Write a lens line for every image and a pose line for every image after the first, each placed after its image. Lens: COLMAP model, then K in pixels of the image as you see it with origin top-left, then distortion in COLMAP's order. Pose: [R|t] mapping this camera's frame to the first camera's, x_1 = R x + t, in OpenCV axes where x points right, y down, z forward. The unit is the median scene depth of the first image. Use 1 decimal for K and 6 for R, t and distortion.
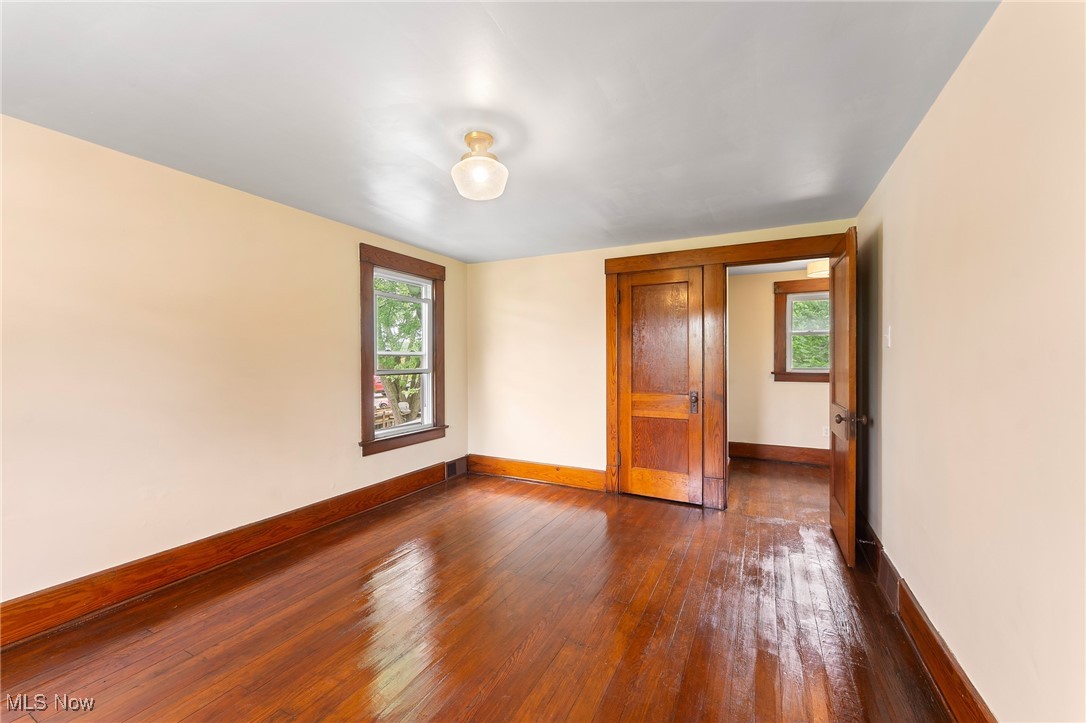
lens RADIAL K [[431.9, 0, 542.0], [0, 431.9, 359.4], [0, 0, 1]] dist [0.000140, -0.000046]
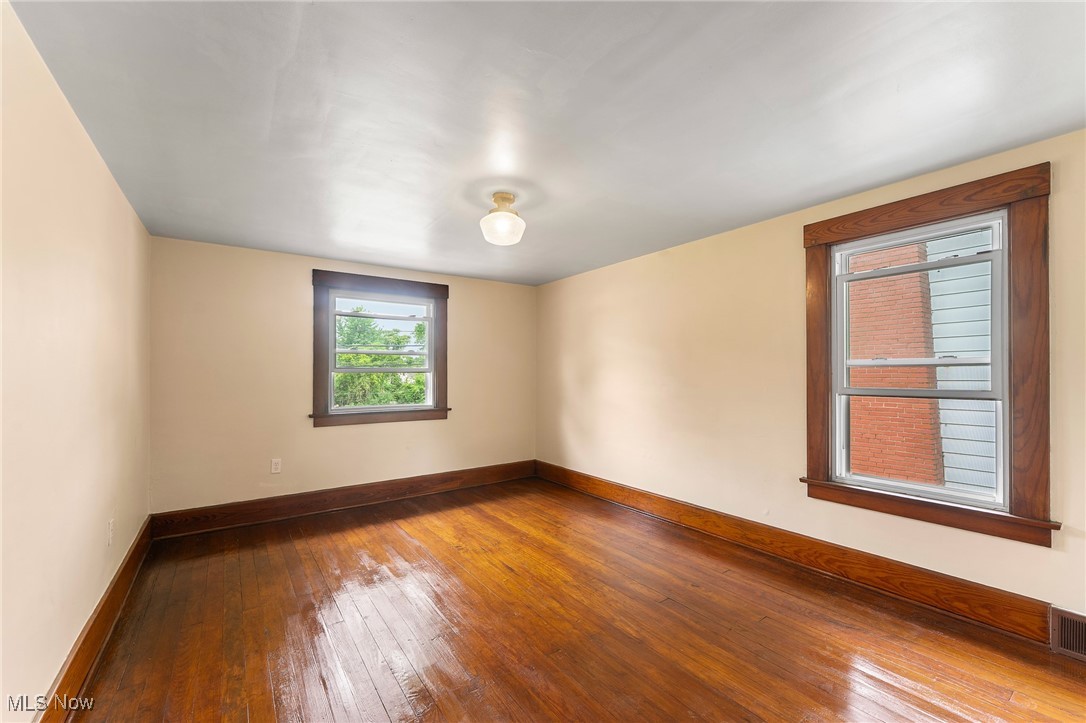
lens RADIAL K [[431.9, 0, 542.0], [0, 431.9, 359.4], [0, 0, 1]] dist [0.000140, -0.000046]
pose [[-0.429730, -0.030662, -0.902437, 0.495697], [-0.011184, 0.999527, -0.028635, 0.008387], [0.902888, -0.002212, -0.429870, 0.895418]]
